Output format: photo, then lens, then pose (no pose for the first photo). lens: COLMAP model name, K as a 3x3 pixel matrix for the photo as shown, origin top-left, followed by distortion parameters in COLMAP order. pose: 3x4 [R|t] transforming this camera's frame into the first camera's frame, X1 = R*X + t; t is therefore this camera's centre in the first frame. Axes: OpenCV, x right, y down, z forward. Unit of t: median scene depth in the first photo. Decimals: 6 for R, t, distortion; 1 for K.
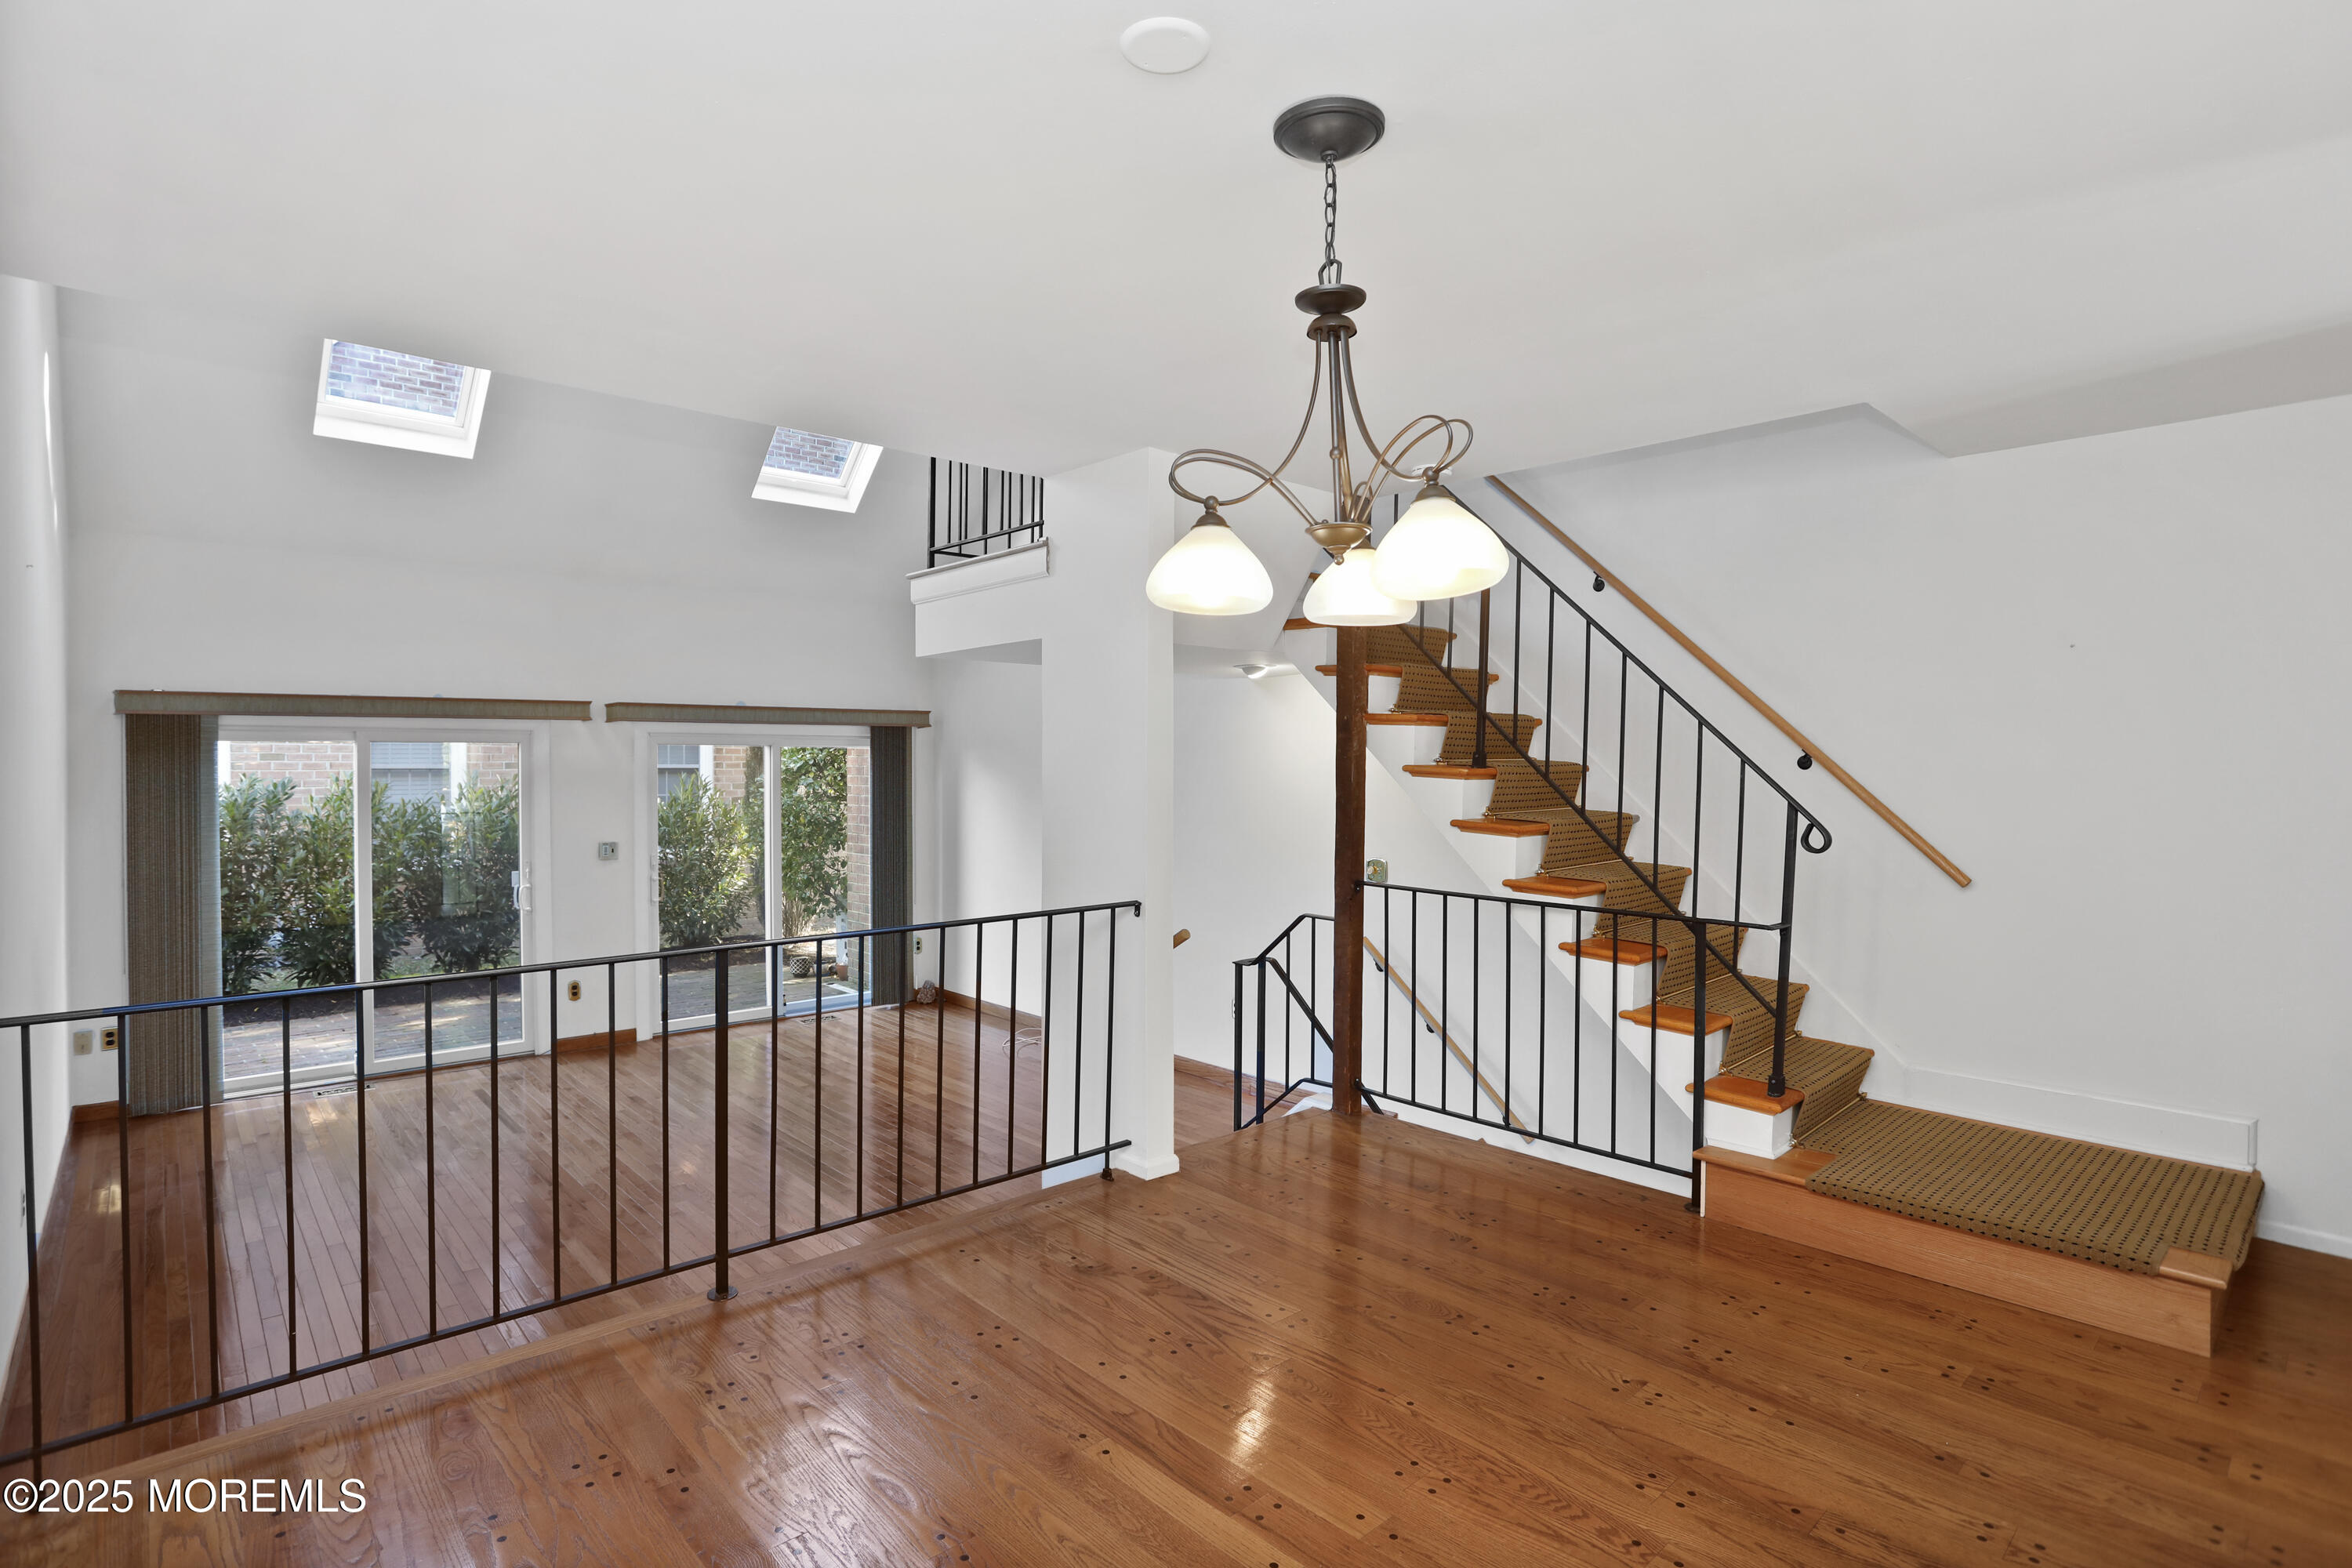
lens RADIAL K [[1155.6, 0, 1176.0], [0, 1155.6, 784.0], [0, 0, 1]] dist [-0.039188, 0.000042]
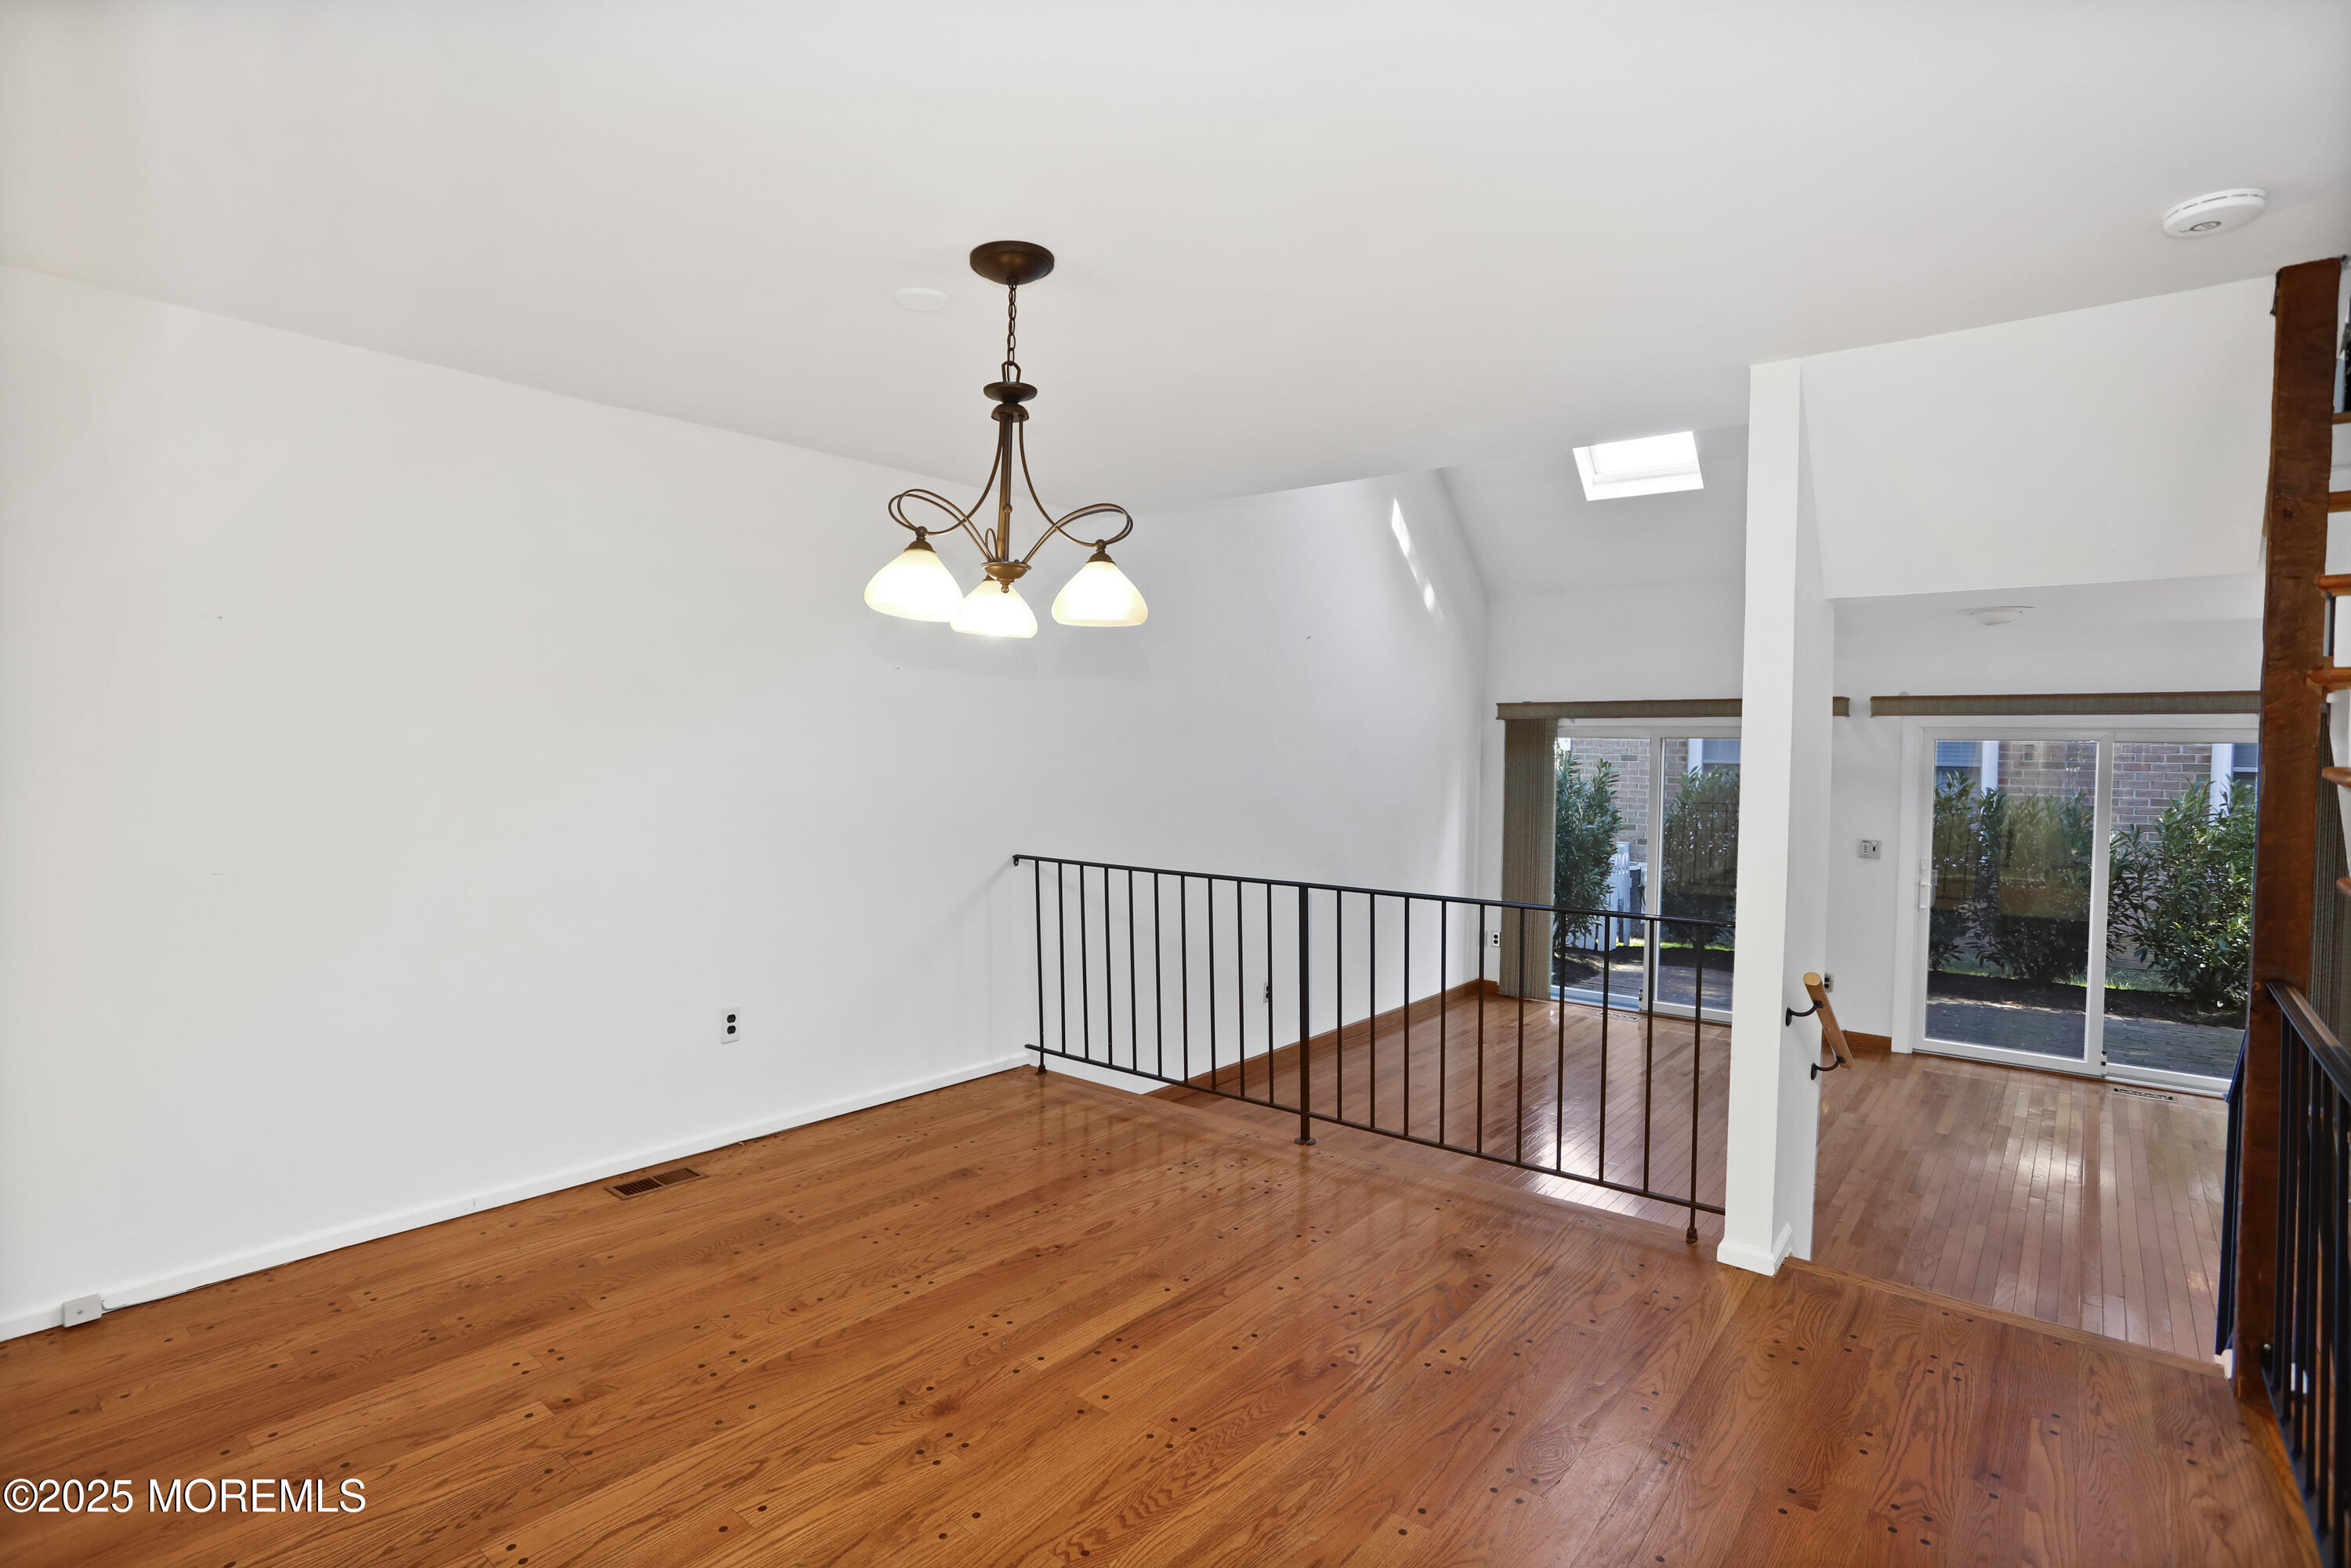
lens RADIAL K [[1184.3, 0, 1174.2], [0, 1184.3, 769.1], [0, 0, 1]] dist [-0.000070, -0.000410]
pose [[0.164376, 0.016692, -0.986257, 0.512808], [-0.032610, 0.999402, 0.011479, -0.001880], [0.985859, 0.030275, 0.164822, 0.326271]]
